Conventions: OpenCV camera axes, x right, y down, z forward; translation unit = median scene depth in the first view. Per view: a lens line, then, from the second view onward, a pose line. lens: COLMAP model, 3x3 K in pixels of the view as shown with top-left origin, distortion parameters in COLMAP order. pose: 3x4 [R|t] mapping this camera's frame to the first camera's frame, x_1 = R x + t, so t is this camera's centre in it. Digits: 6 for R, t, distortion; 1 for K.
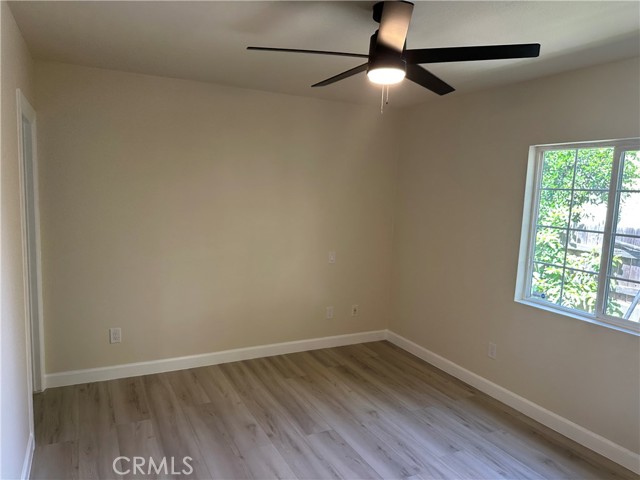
lens RADIAL K [[462.2, 0, 320.0], [0, 462.2, 240.0], [0, 0, 1]] dist [-0.000156, -0.001616]
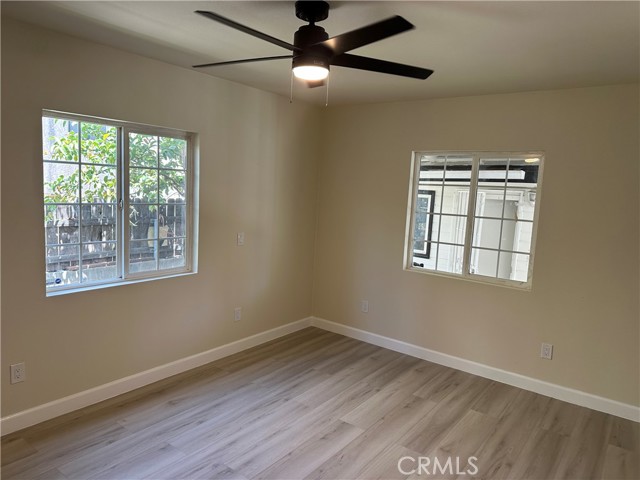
lens RADIAL K [[449.4, 0, 317.8], [0, 449.4, 237.9], [0, 0, 1]] dist [0.074302, -0.095941]
pose [[-0.424594, -0.160864, 0.890979, -0.588850], [0.046813, 0.978872, 0.199042, -0.132718], [-0.904173, 0.126221, -0.408092, 1.029459]]
